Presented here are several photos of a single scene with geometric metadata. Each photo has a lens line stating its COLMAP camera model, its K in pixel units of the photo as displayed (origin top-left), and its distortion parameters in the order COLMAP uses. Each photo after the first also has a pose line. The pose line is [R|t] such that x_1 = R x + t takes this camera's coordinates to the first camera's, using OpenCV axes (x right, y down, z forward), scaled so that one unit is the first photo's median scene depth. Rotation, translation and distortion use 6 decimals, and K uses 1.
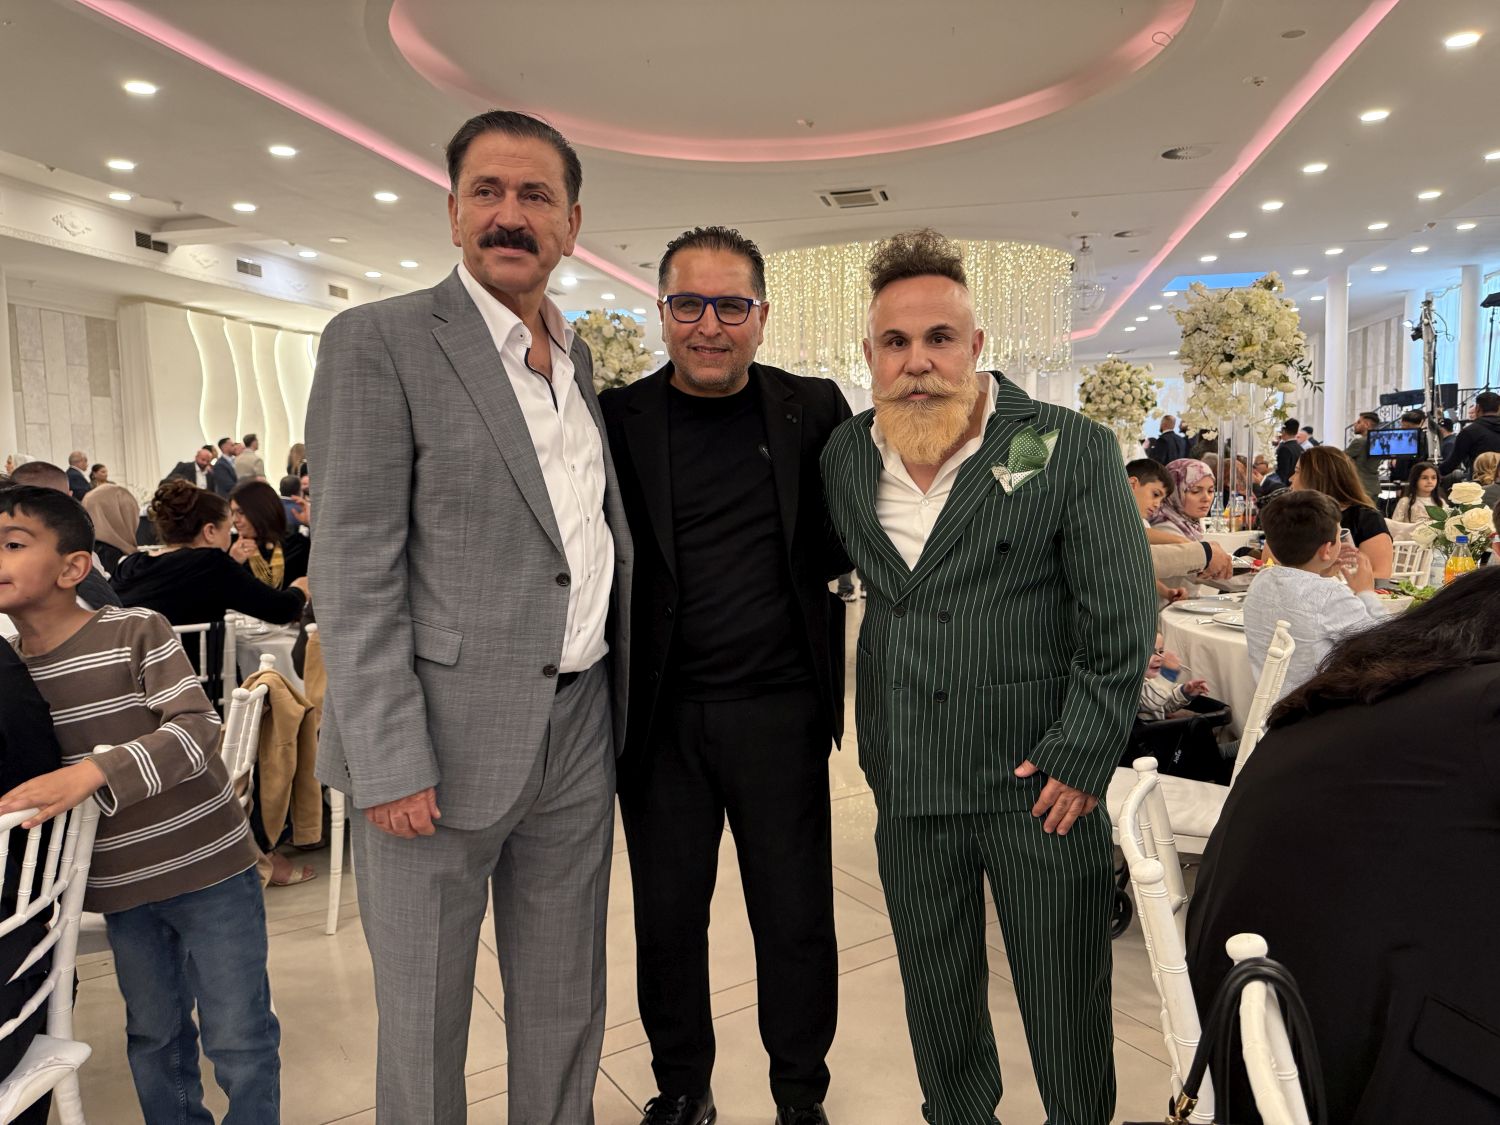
lens RADIAL K [[1092.9, 0, 750.0], [0, 1092.9, 562.5], [0, 0, 1]] dist [0.097845, -0.107342]
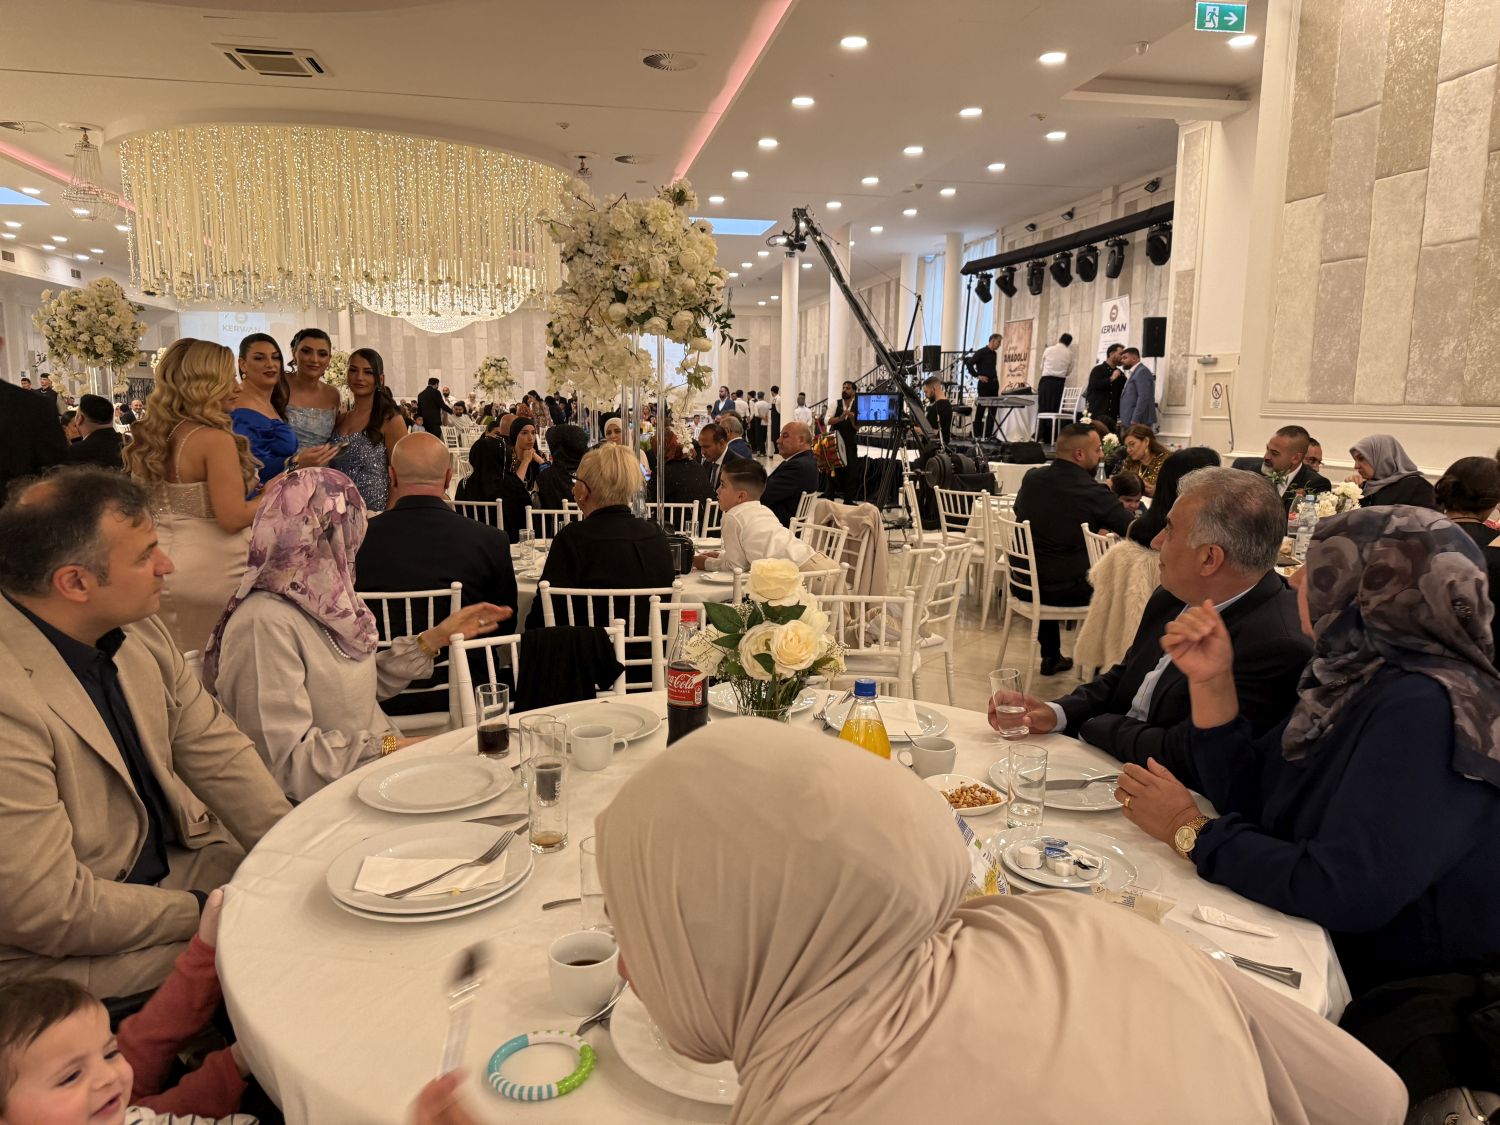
lens RADIAL K [[1092.9, 0, 750.0], [0, 1092.9, 562.5], [0, 0, 1]] dist [0.097845, -0.107342]
pose [[0.926276, -0.026795, 0.375892, 0.236682], [0.005456, 0.998318, 0.057719, -0.055494], [-0.376807, -0.051413, 0.924864, 0.313793]]
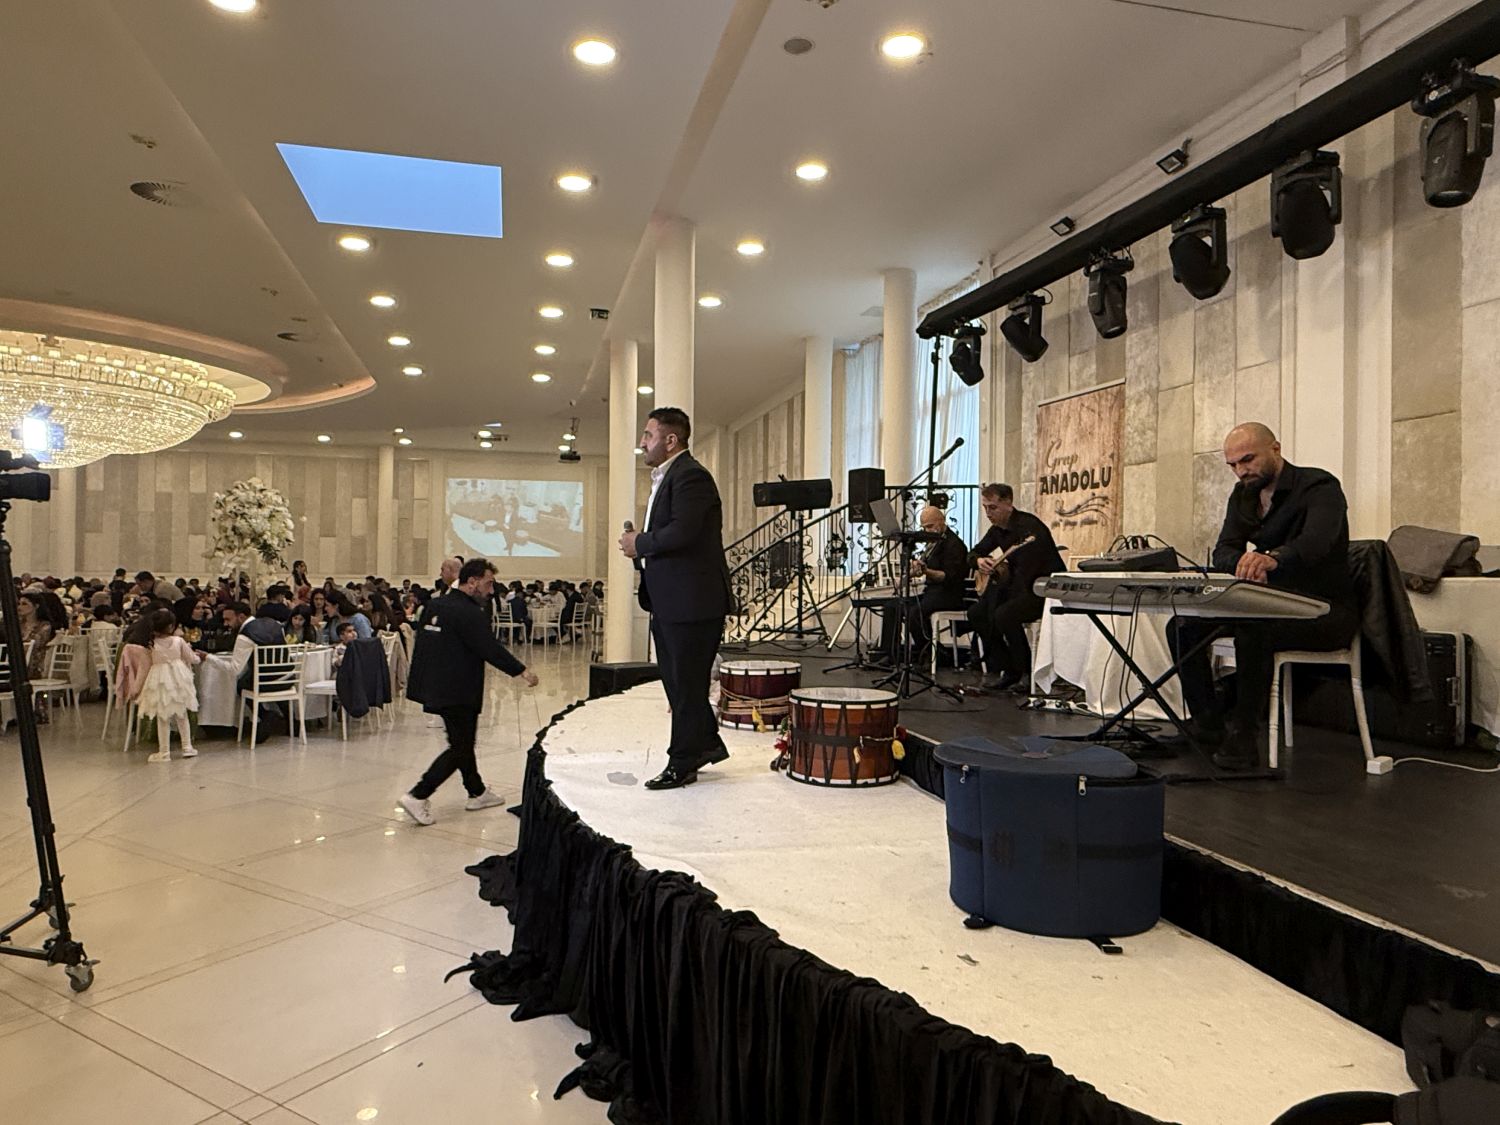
lens RADIAL K [[951.3, 0, 750.0], [0, 951.3, 562.5], [0, 0, 1]] dist [0.001586, 0.000437]
pose [[0.903023, 0.033288, 0.428300, 1.566965], [0.010146, 0.995063, -0.098730, -0.298075], [-0.429472, 0.093501, 0.898227, 2.555087]]
